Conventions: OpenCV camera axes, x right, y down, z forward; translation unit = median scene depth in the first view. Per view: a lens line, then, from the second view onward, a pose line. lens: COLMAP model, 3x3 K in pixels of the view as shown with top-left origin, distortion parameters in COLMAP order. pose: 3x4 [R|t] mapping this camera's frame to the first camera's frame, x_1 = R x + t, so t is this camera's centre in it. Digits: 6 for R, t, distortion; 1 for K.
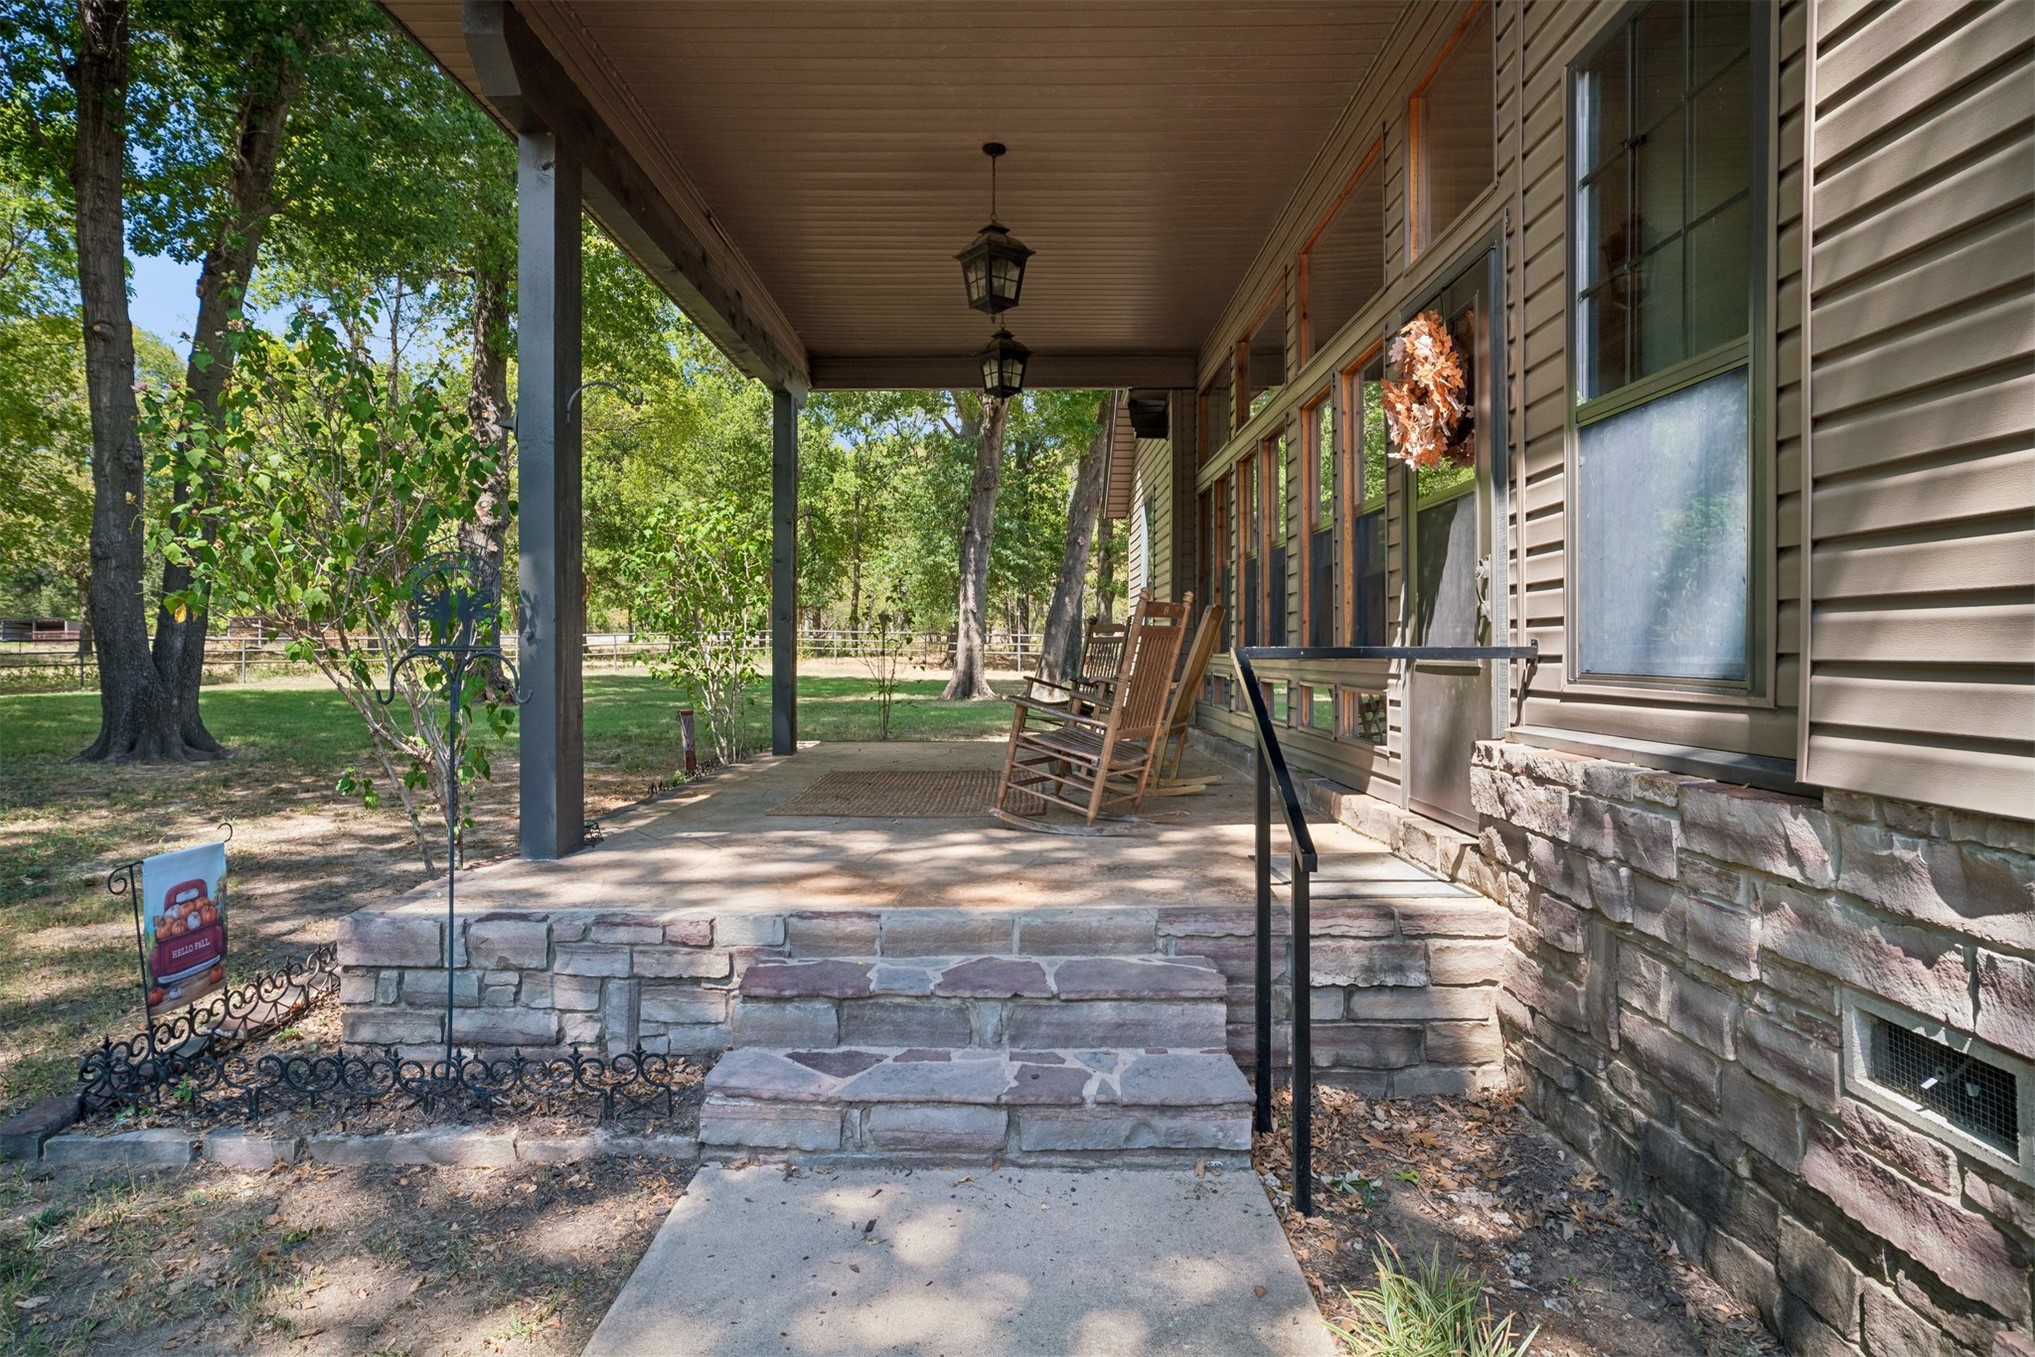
lens RADIAL K [[1141.9, 0, 1006.1], [0, 1141.9, 661.8], [0, 0, 1]] dist [0.001000, 0.002187]
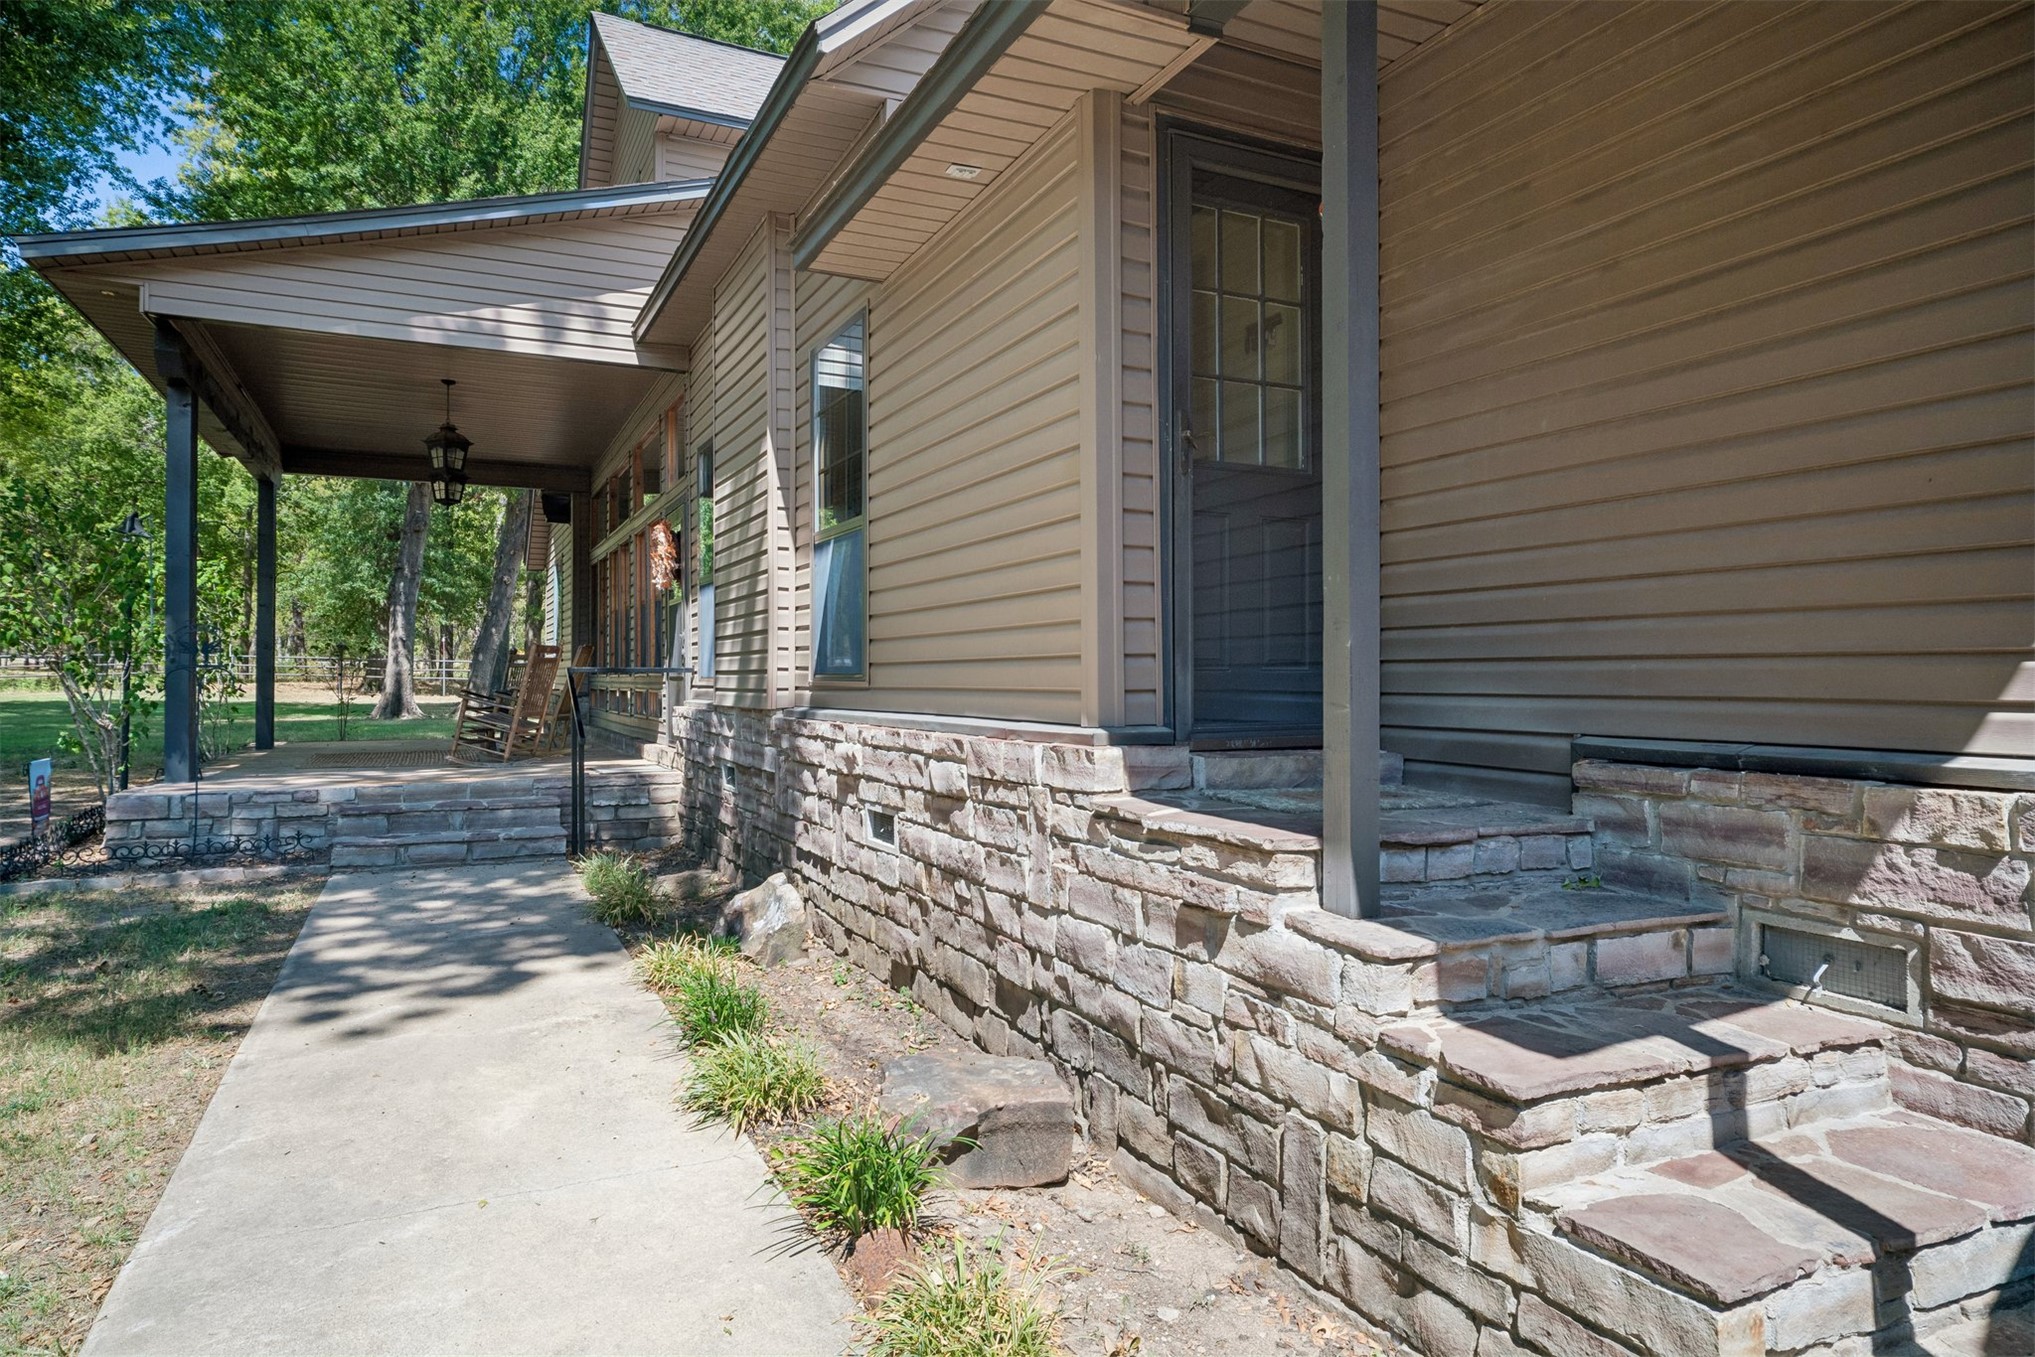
lens RADIAL K [[1141.9, 0, 972.7], [0, 1141.9, 670.6], [0, 0, 1]] dist [0.001000, 0.002187]
pose [[0.900696, 0.002832, 0.434440, -0.020435], [0.004150, 0.999877, -0.015123, 0.009000], [-0.434430, 0.015424, 0.900574, -0.406304]]
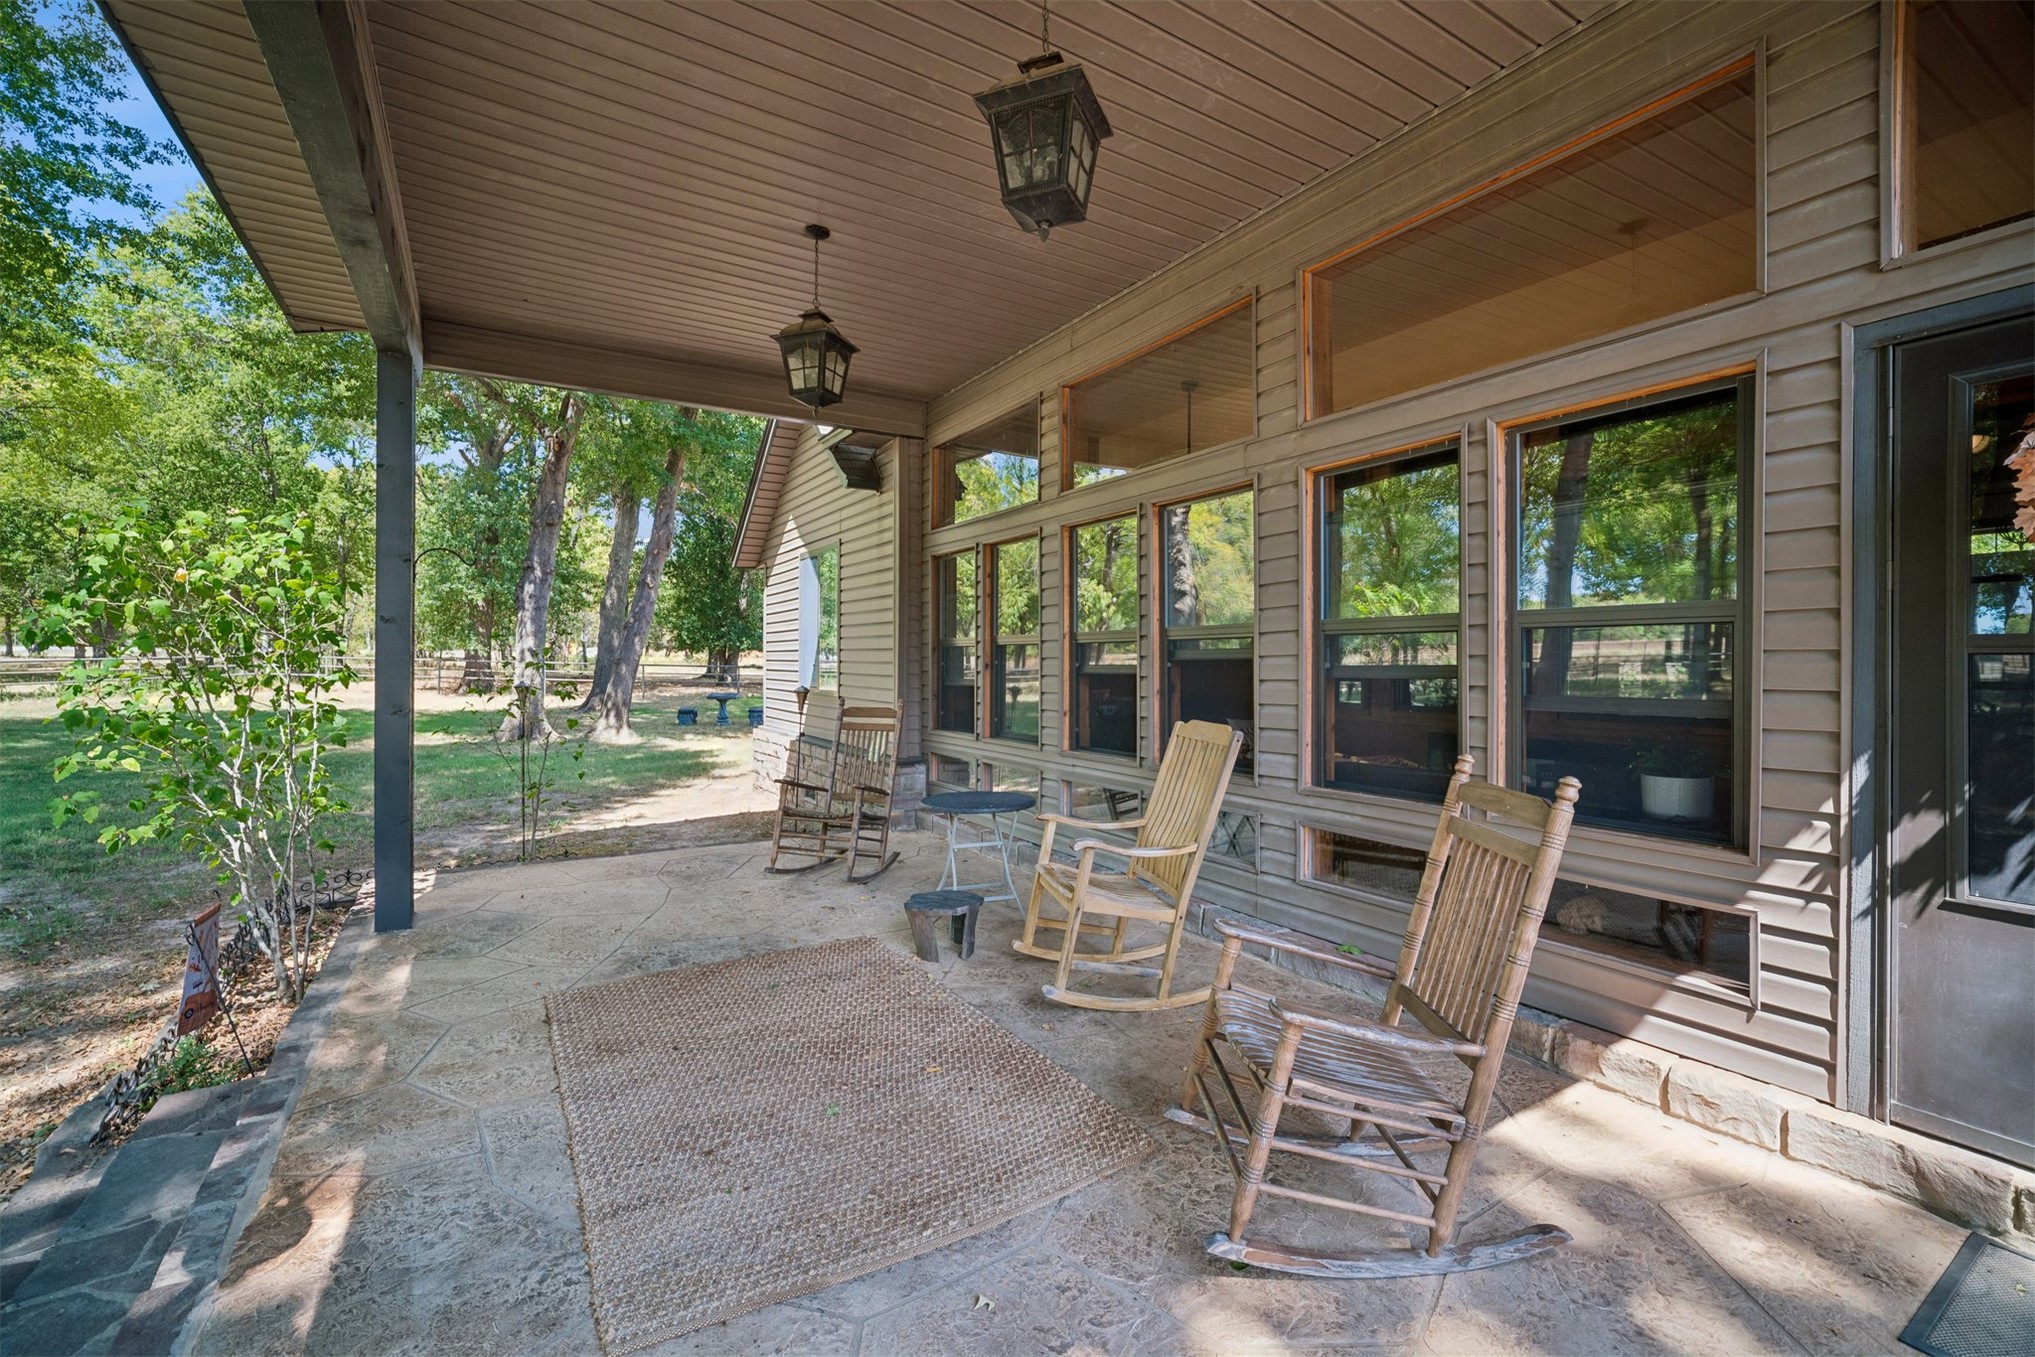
lens RADIAL K [[849.8, 0, 1011.5], [0, 849.8, 667.1], [0, 0, 1]] dist [-0.011056, 0.000388]
pose [[0.849333, 0.002254, 0.527853, -0.104567], [0.001191, 0.999980, -0.006186, -0.040064], [-0.527857, 0.005882, 0.849313, 0.294851]]
